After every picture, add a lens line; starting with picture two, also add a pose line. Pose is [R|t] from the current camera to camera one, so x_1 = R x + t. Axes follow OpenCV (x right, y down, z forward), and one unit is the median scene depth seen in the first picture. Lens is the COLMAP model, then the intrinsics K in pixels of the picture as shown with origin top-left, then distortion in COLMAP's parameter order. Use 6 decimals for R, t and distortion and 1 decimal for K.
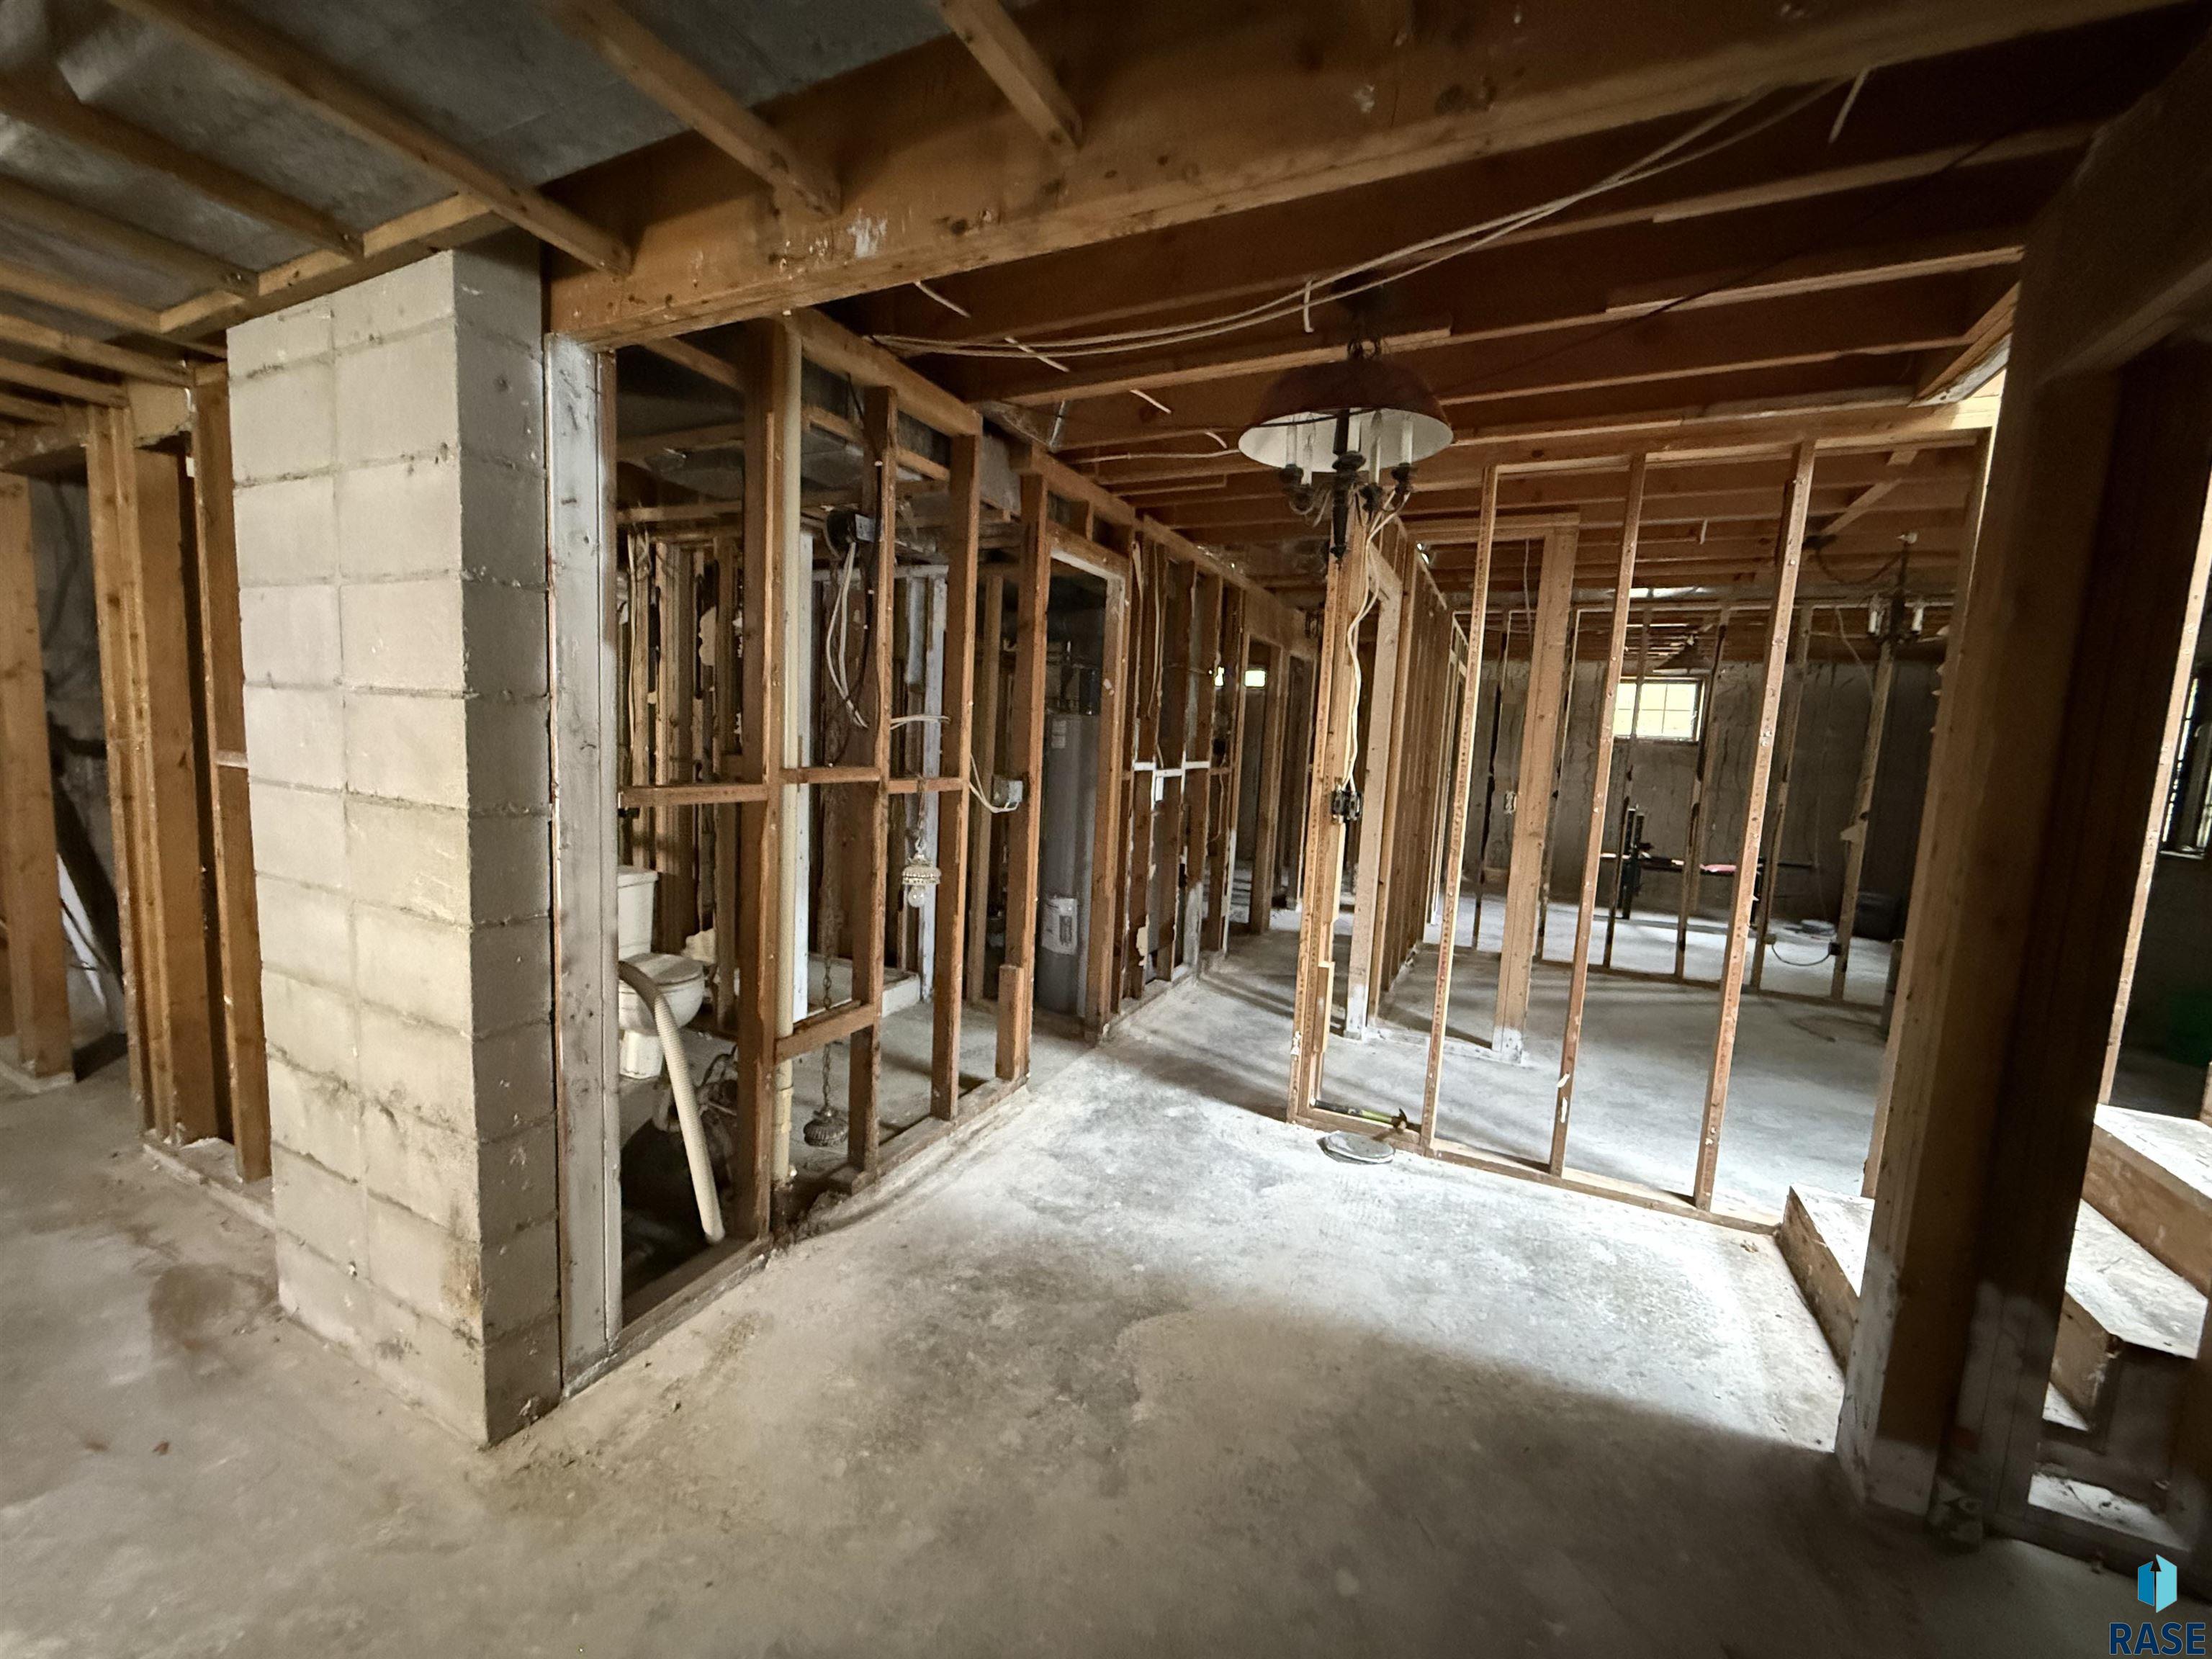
lens RADIAL K [[878.9, 0, 1099.5], [0, 878.9, 829.4], [0, 0, 1]] dist [-0.001070, 0.000537]
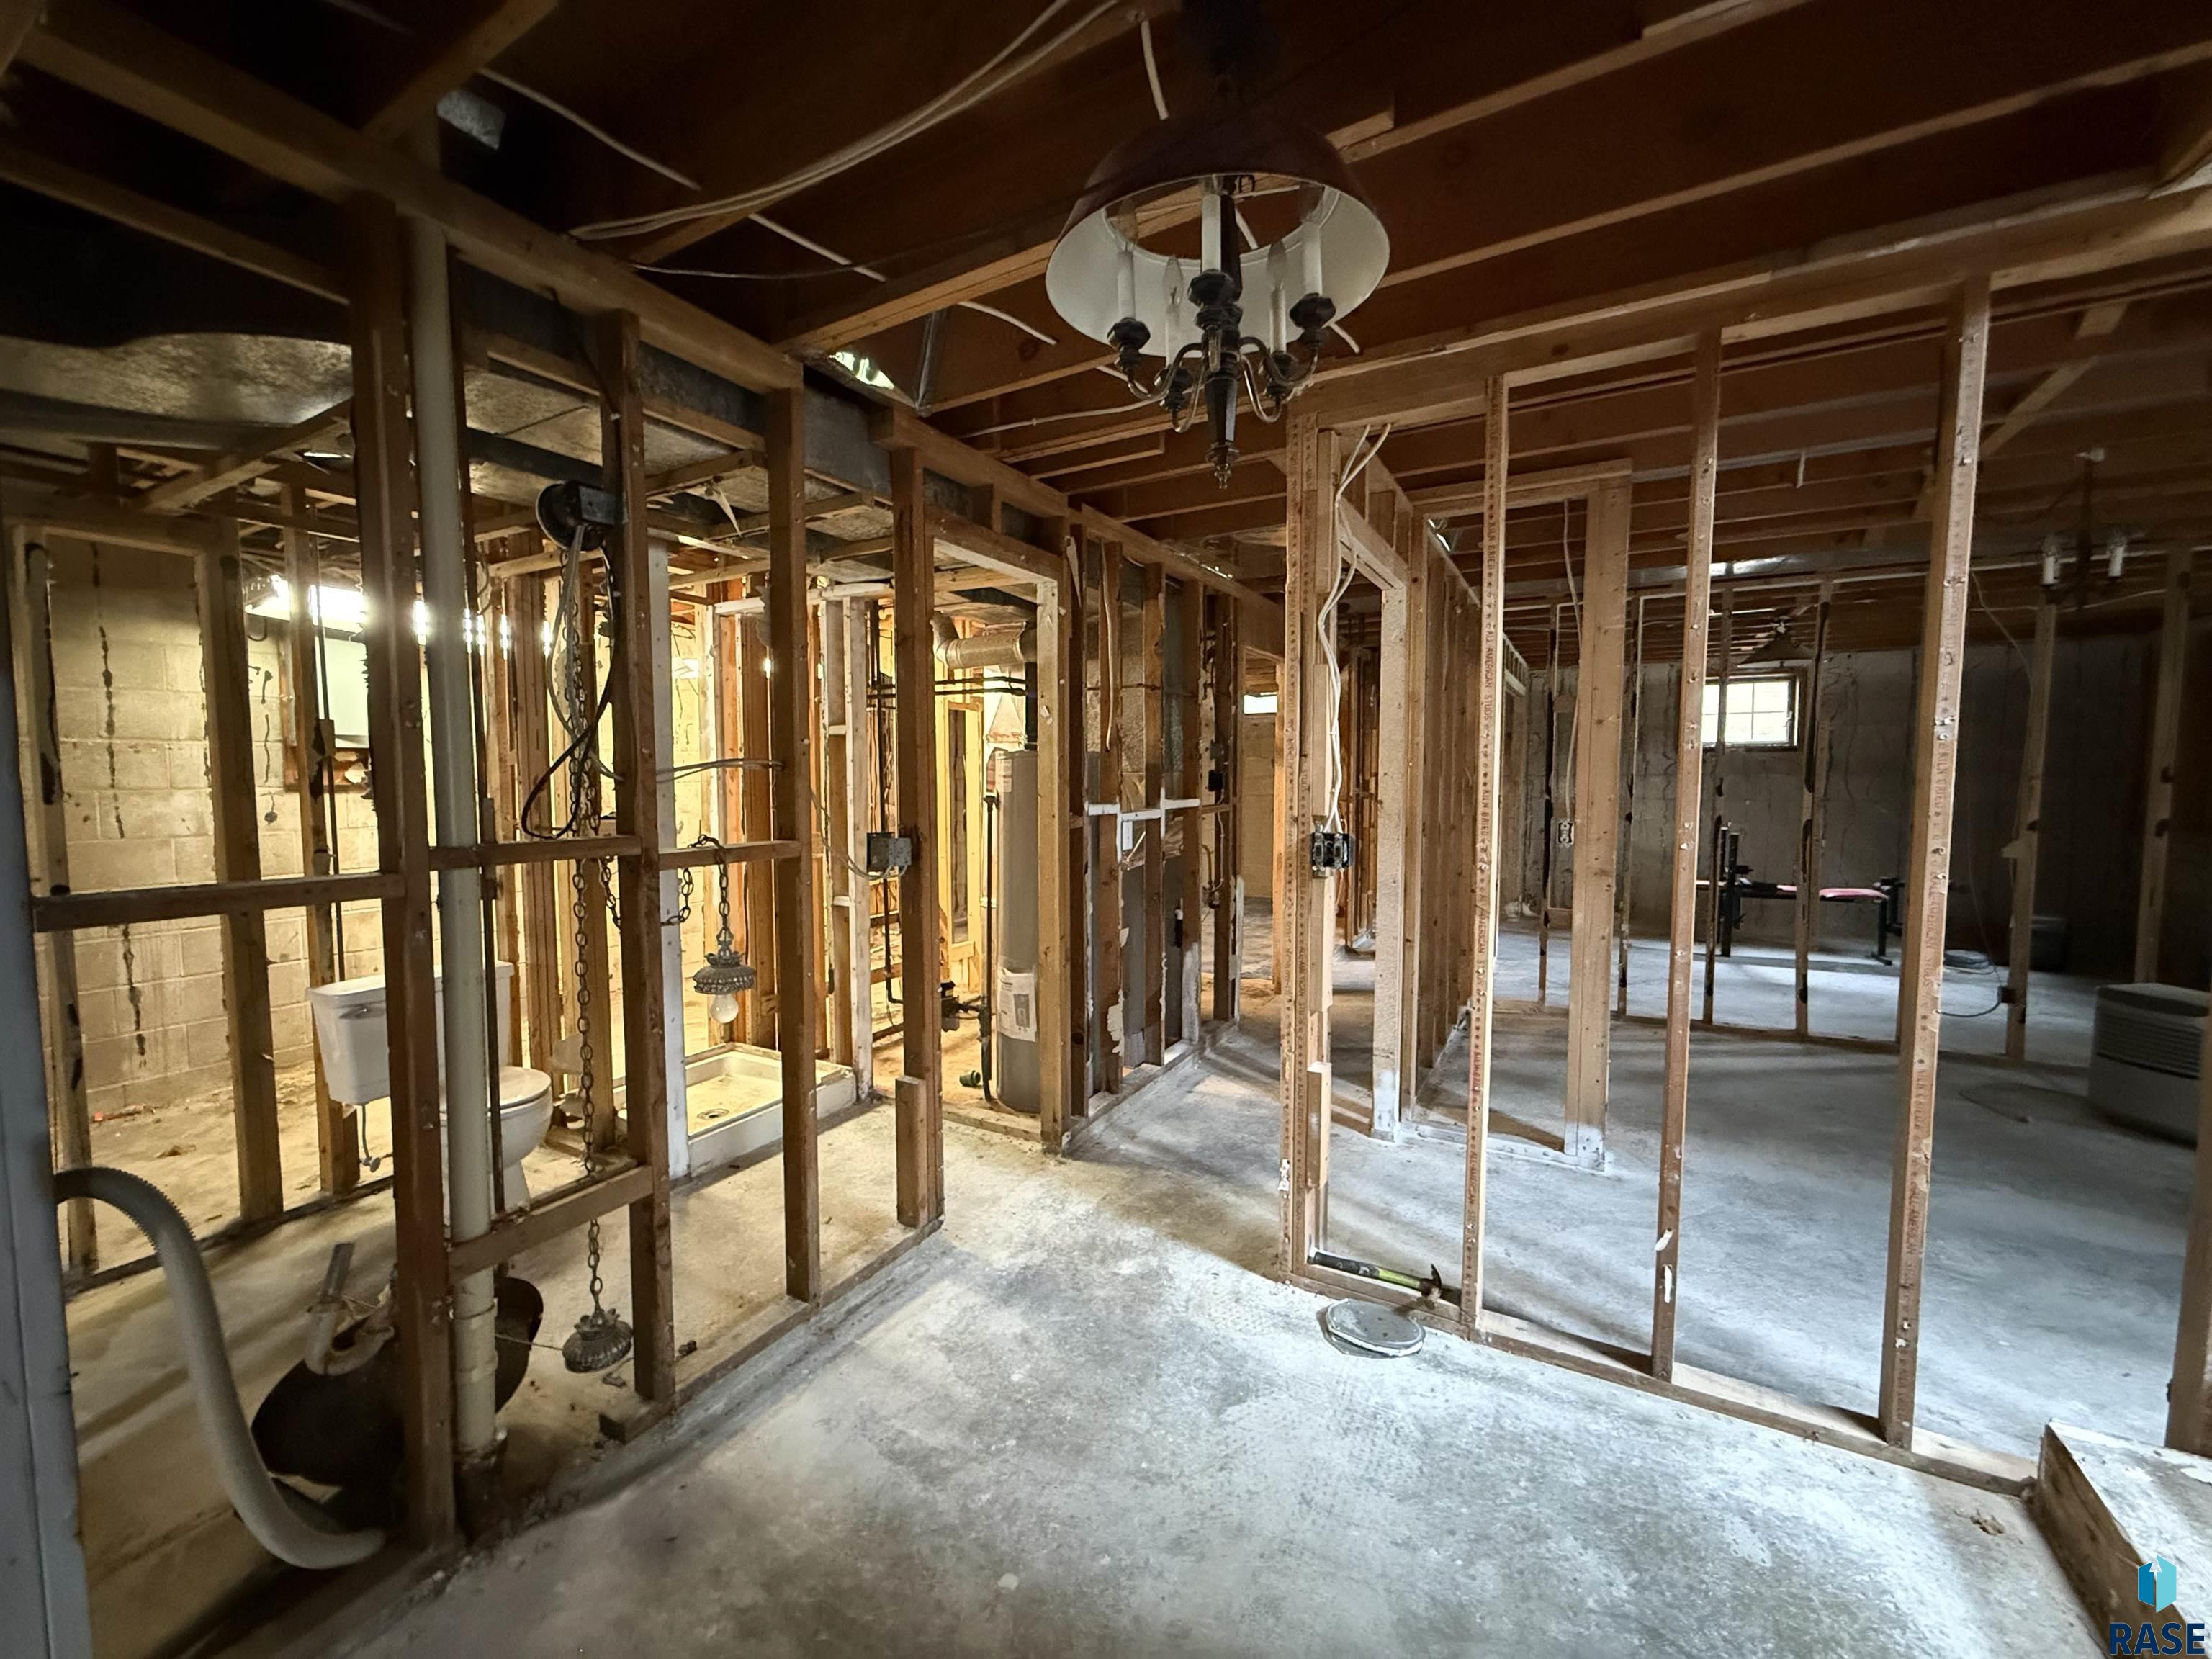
lens RADIAL K [[878.9, 0, 1099.5], [0, 878.9, 829.4], [0, 0, 1]] dist [-0.001070, 0.000537]
pose [[0.996582, -0.047073, -0.067886, 0.136040], [0.043952, 0.997938, -0.046770, -0.019981], [0.069948, 0.043626, 0.996596, 0.244832]]
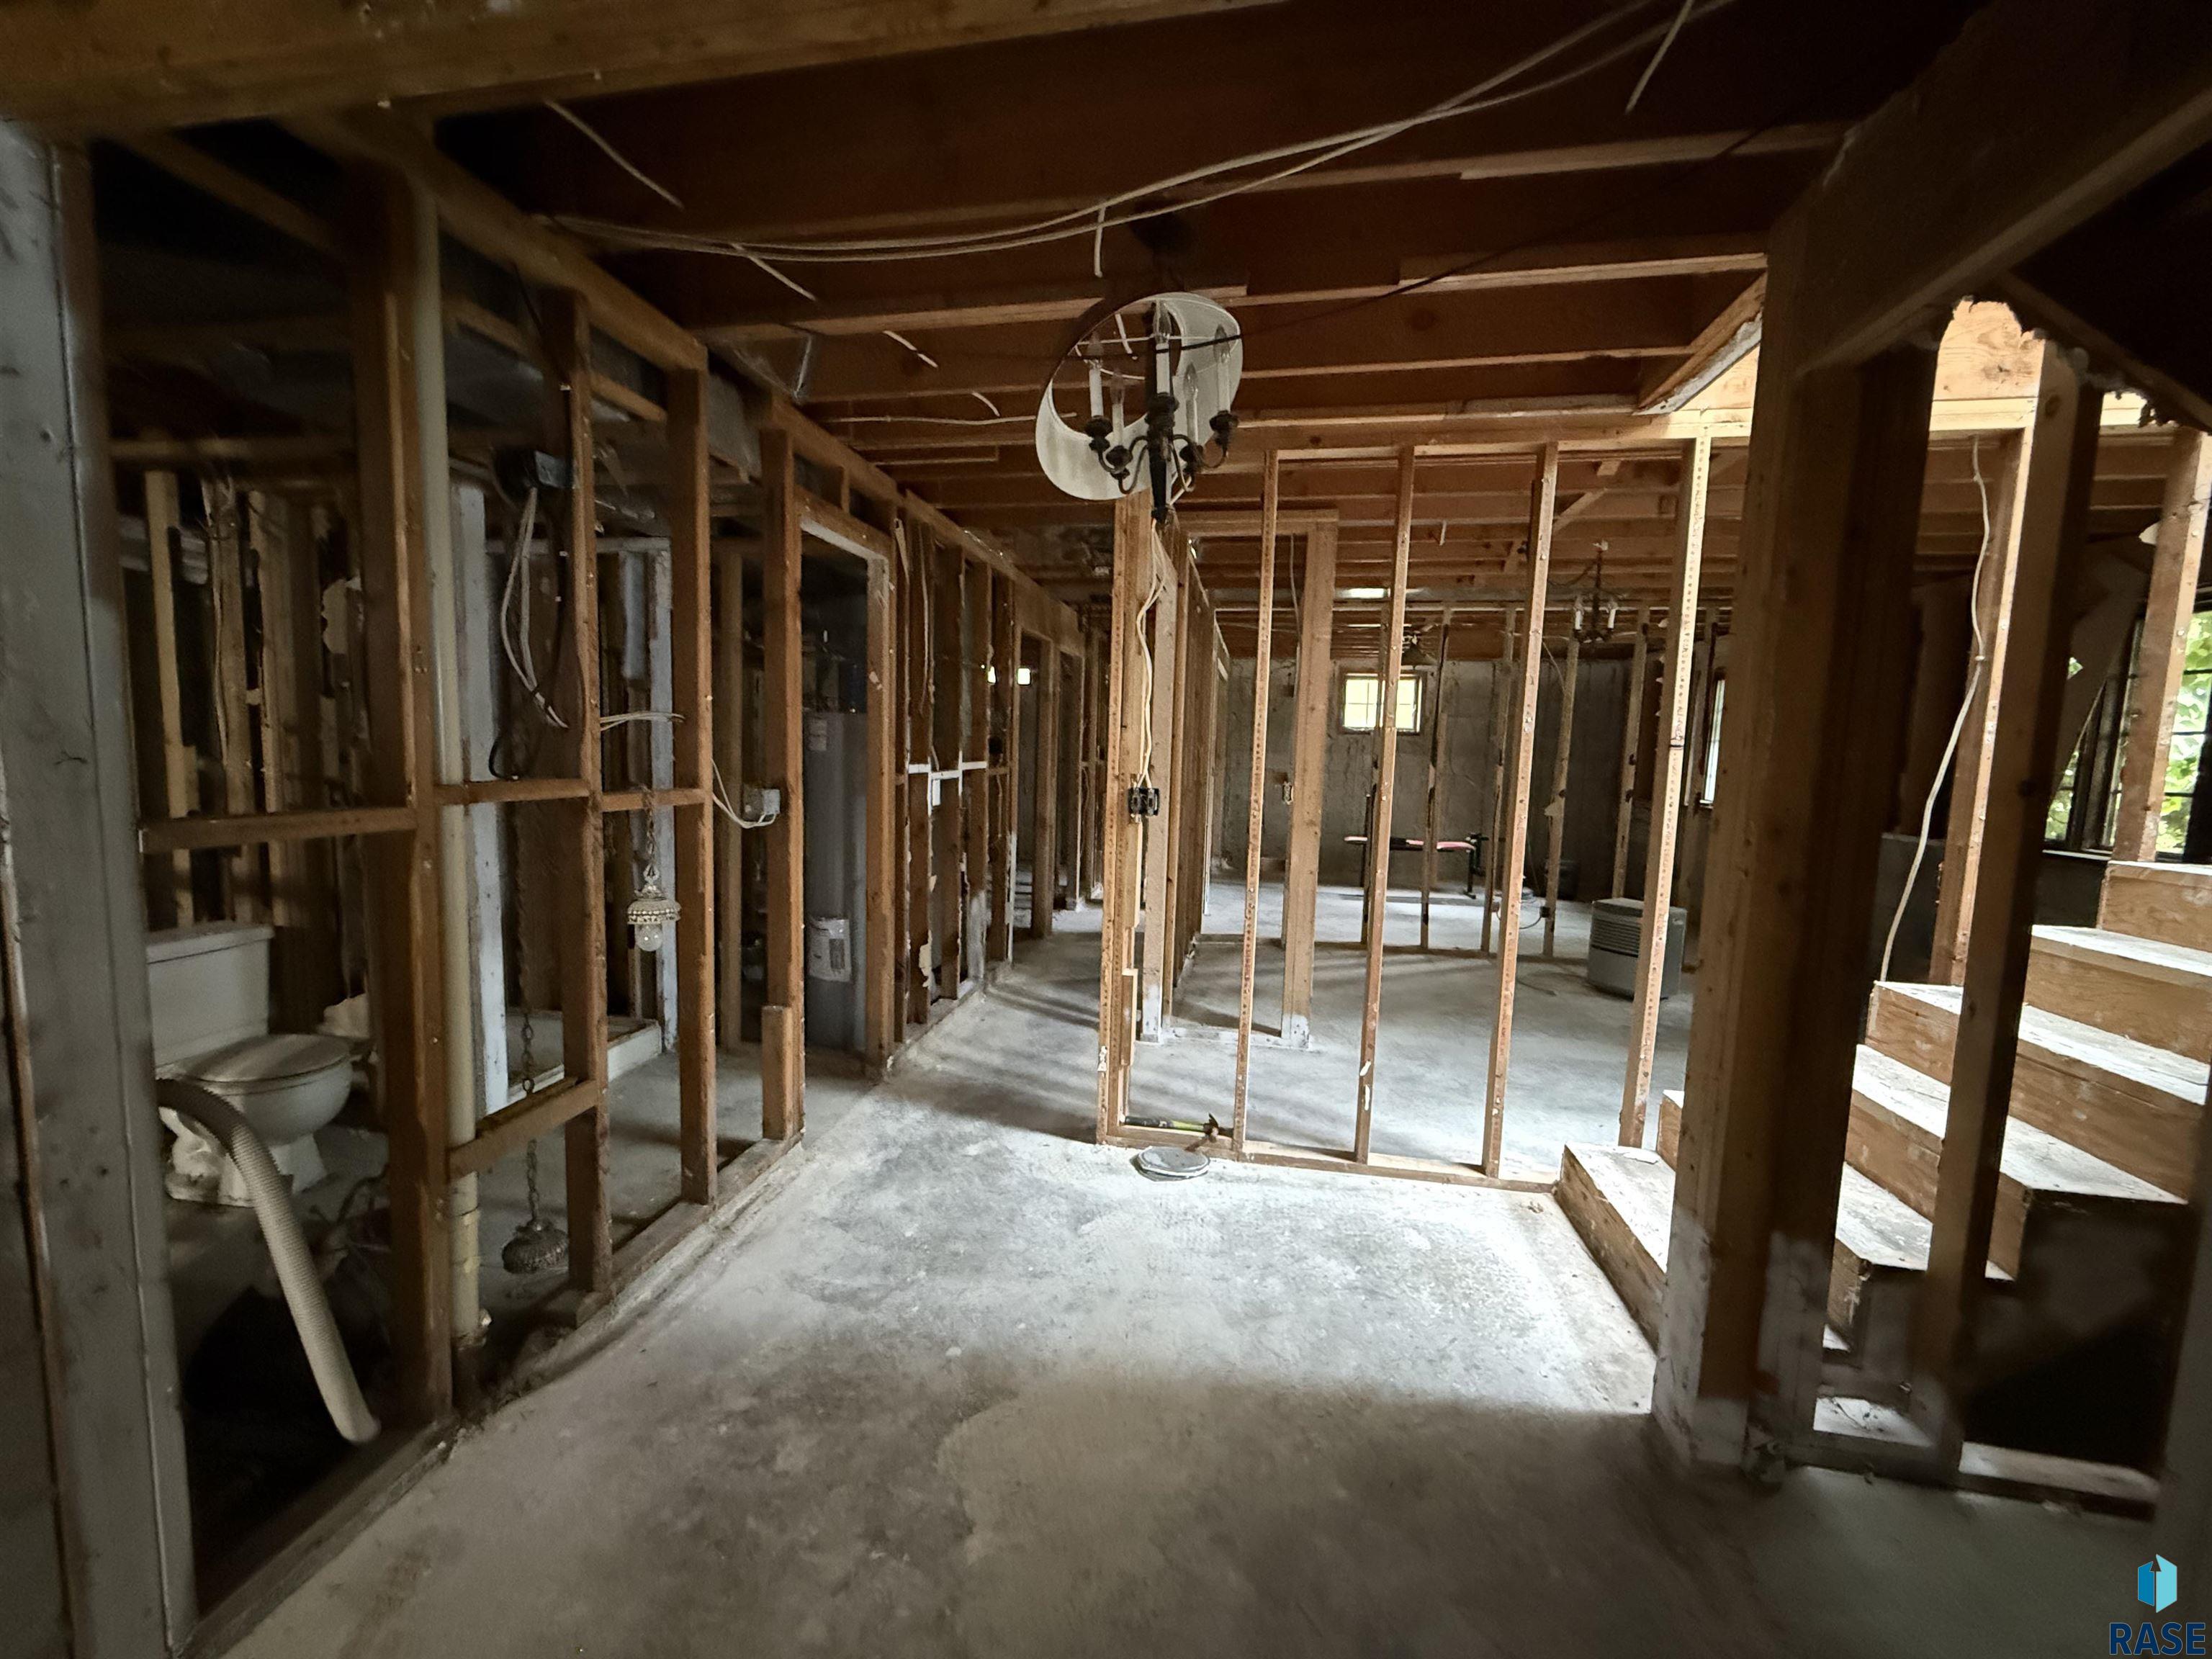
lens RADIAL K [[878.9, 0, 1099.5], [0, 878.9, 829.4], [0, 0, 1]] dist [-0.001070, 0.000537]
pose [[0.963494, -0.047580, 0.263467, -0.015130], [0.047828, 0.998841, 0.005477, -0.006387], [-0.263422, 0.007324, 0.964653, 0.098264]]
